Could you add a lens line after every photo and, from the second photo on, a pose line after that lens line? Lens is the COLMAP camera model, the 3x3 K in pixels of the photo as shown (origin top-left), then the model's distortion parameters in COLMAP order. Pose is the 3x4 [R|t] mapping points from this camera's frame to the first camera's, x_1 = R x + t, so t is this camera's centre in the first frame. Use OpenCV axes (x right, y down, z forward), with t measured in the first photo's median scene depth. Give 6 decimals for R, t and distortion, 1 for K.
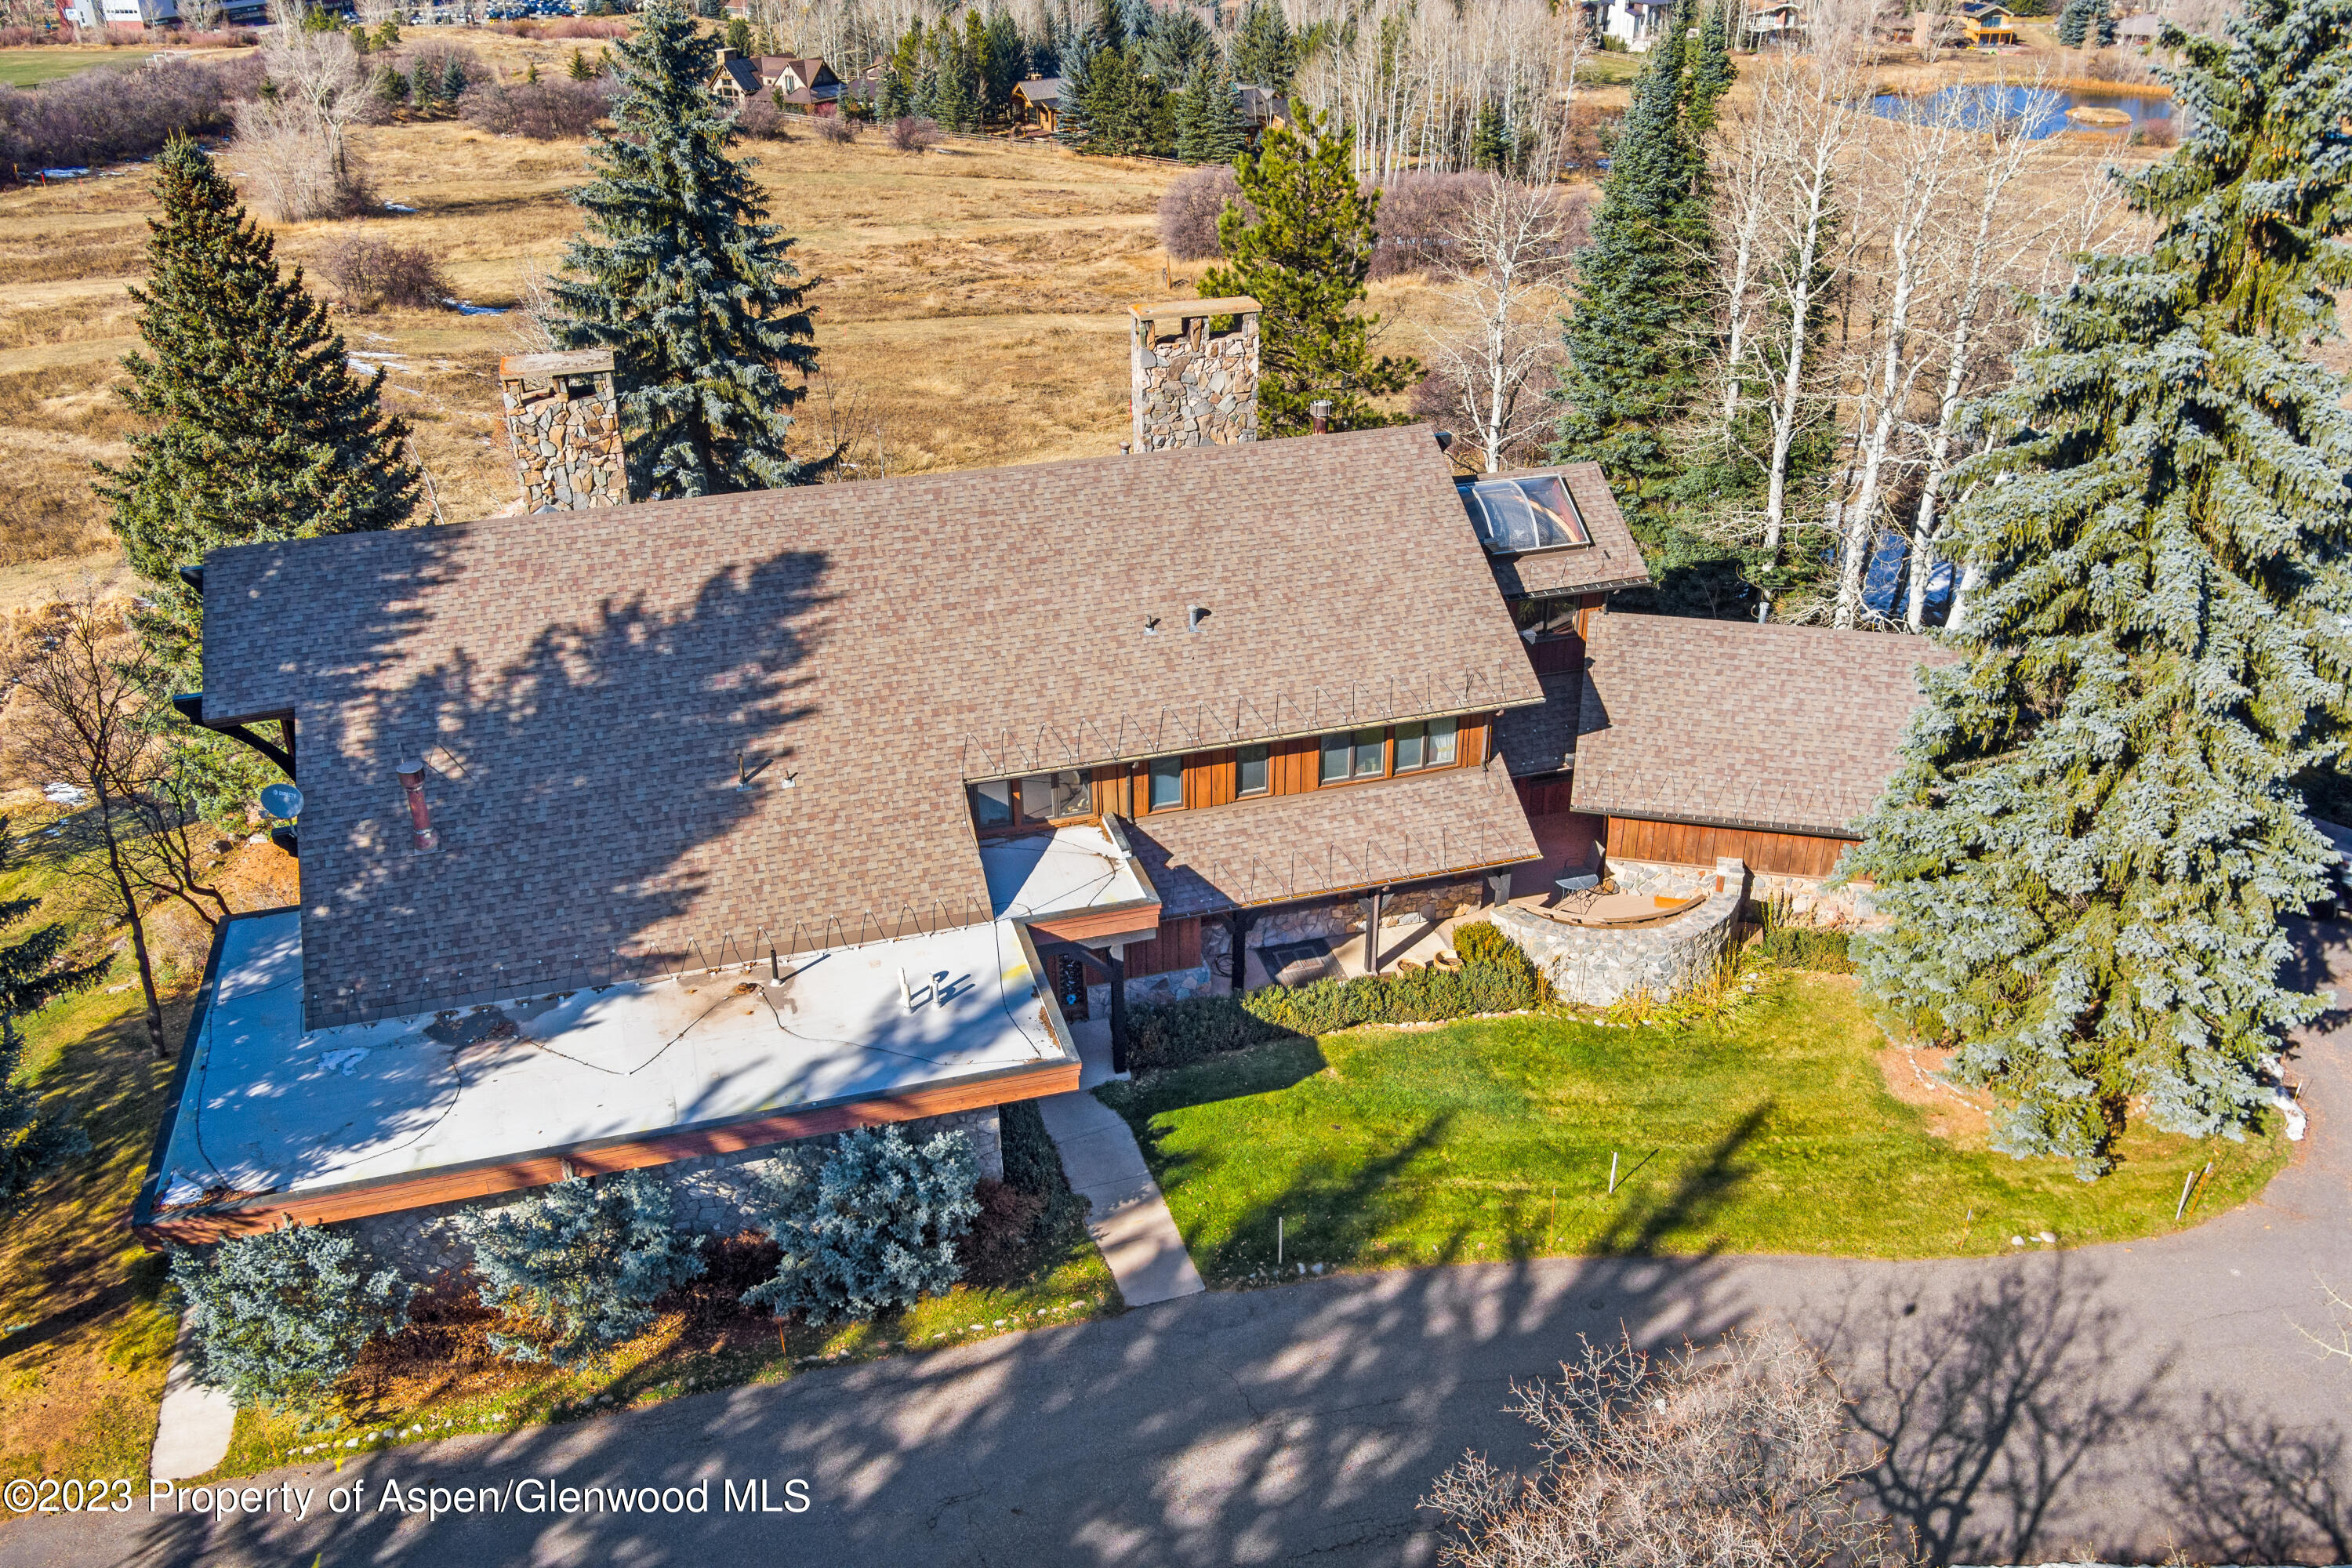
lens RADIAL K [[1912.7, 0, 1176.7], [0, 1912.7, 789.6], [0, 0, 1]] dist [-0.071302, 0.033064]
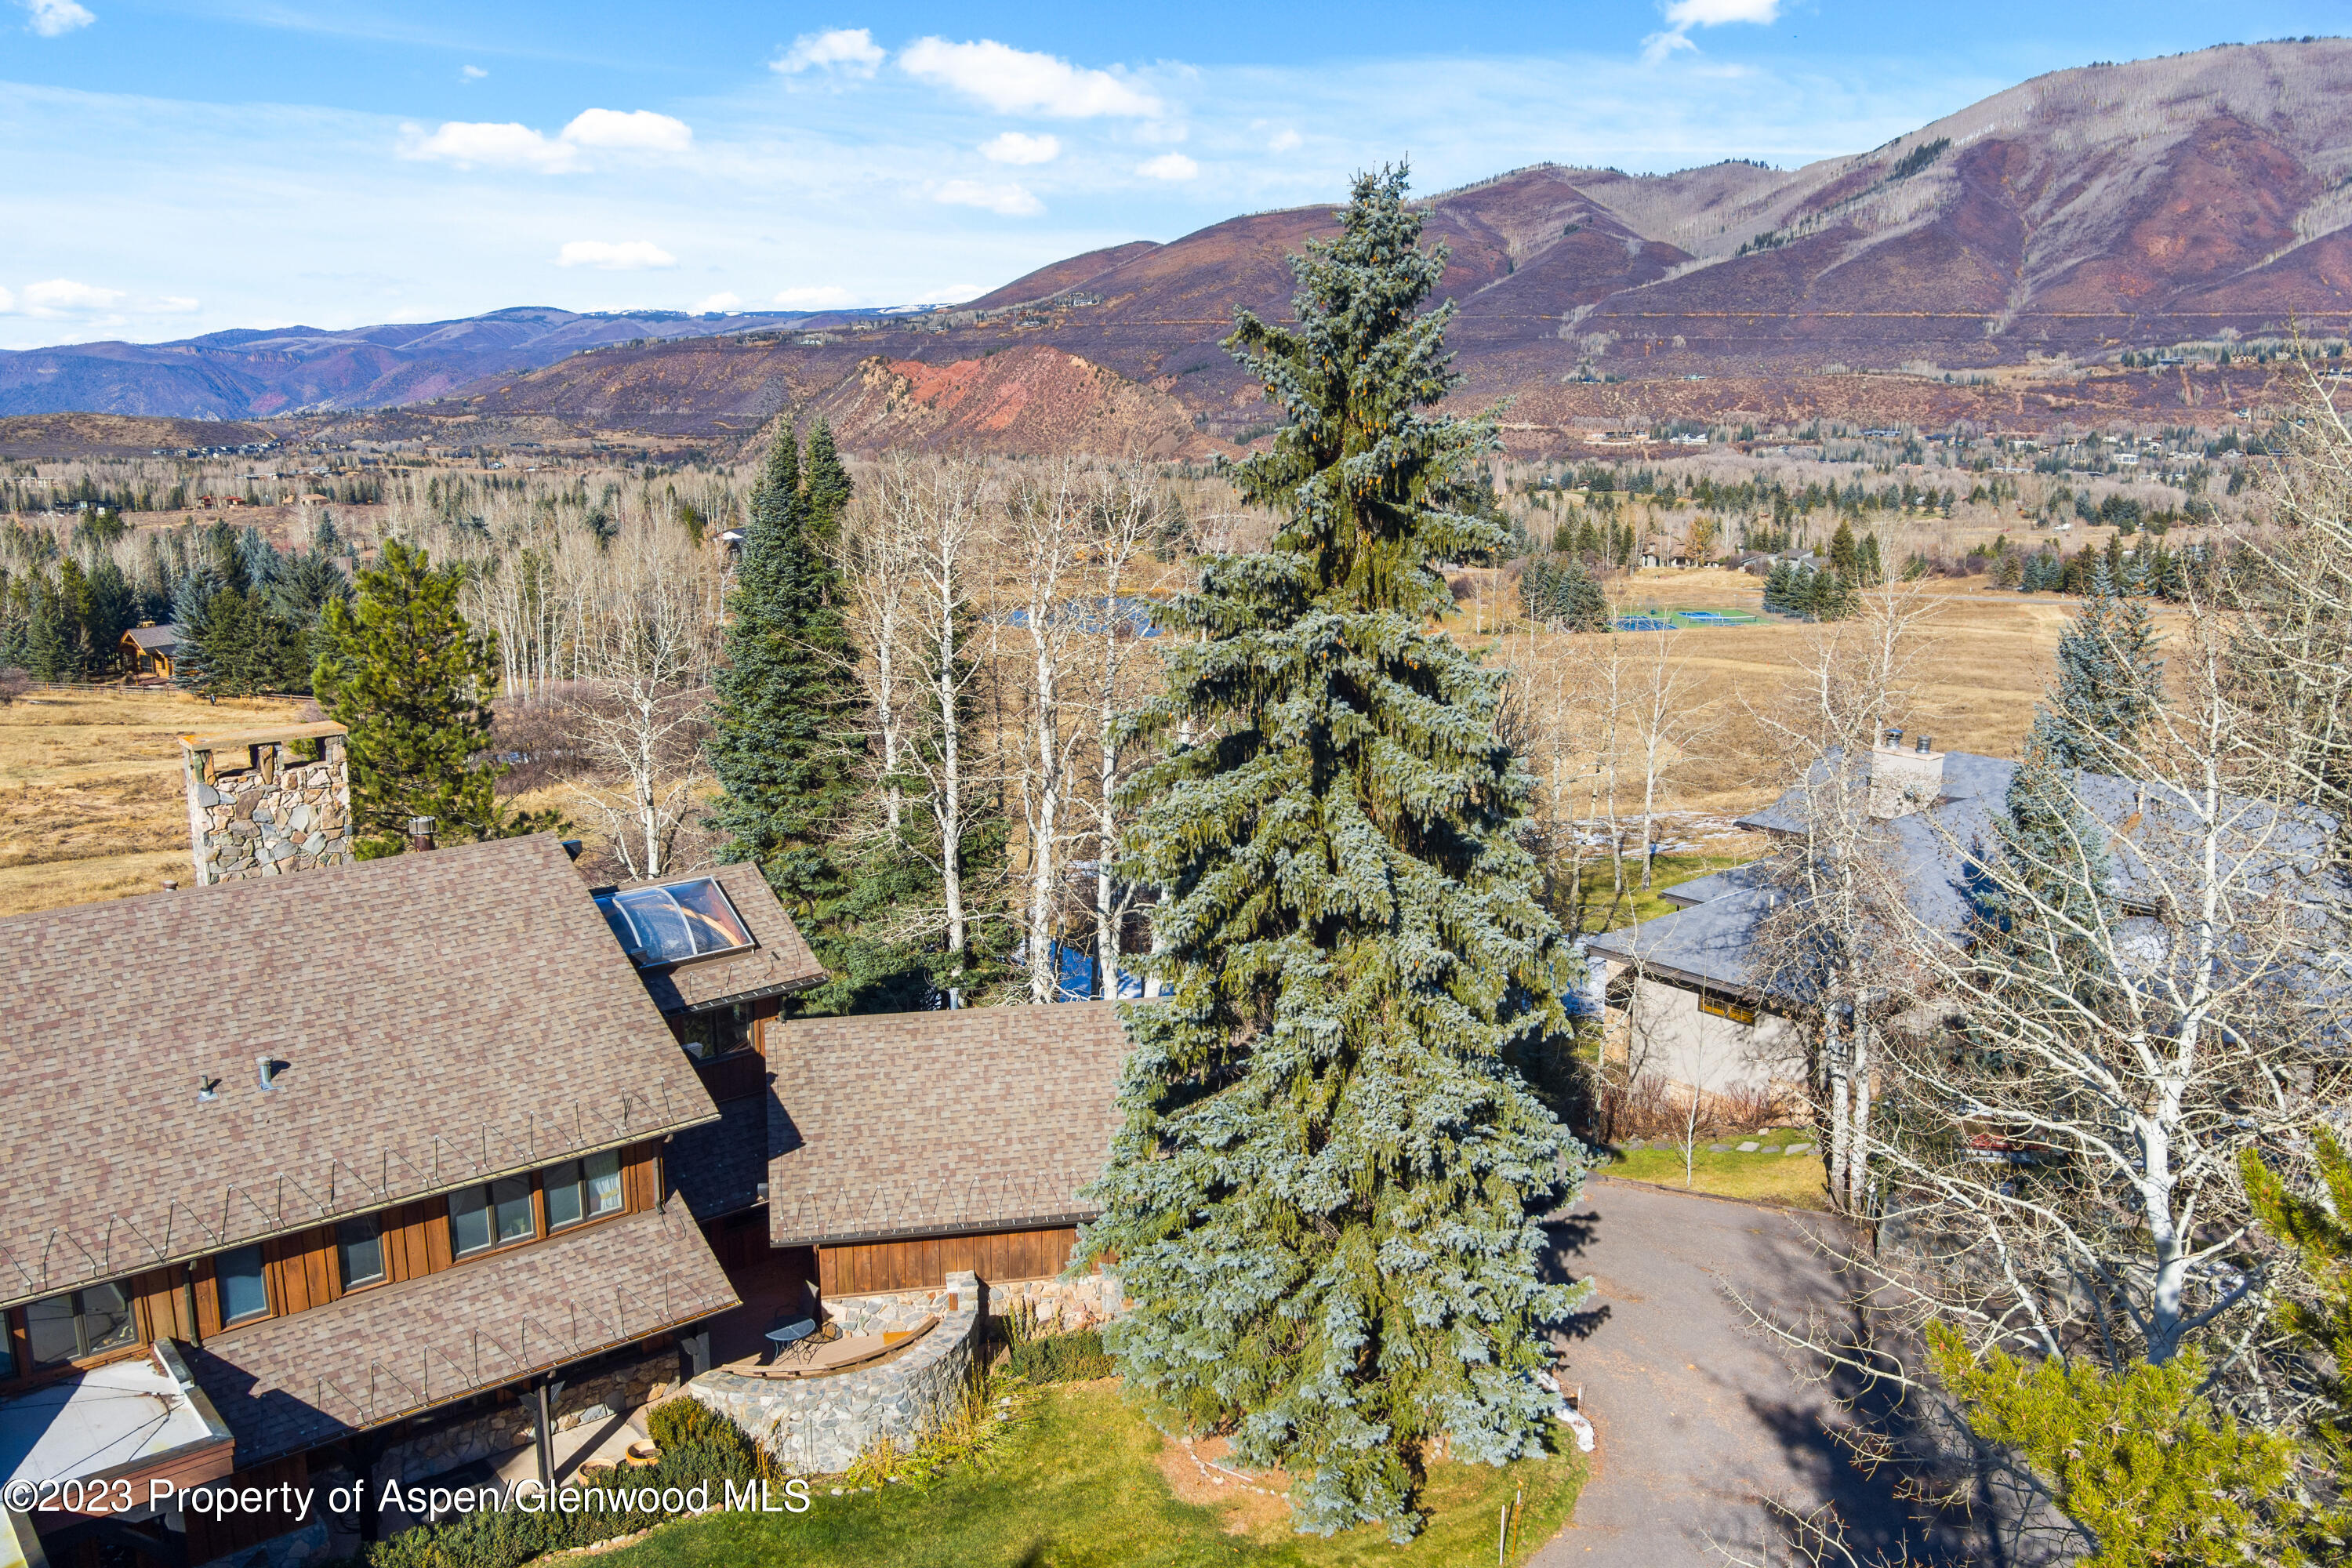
lens RADIAL K [[1912.7, 0, 1176.4], [0, 1912.7, 779.9], [0, 0, 1]] dist [-0.071302, 0.033064]
pose [[0.910950, -0.073243, 0.405963, 0.044718], [0.181553, 0.954860, -0.235119, 0.046961], [-0.370417, 0.287885, 0.883127, 0.128764]]
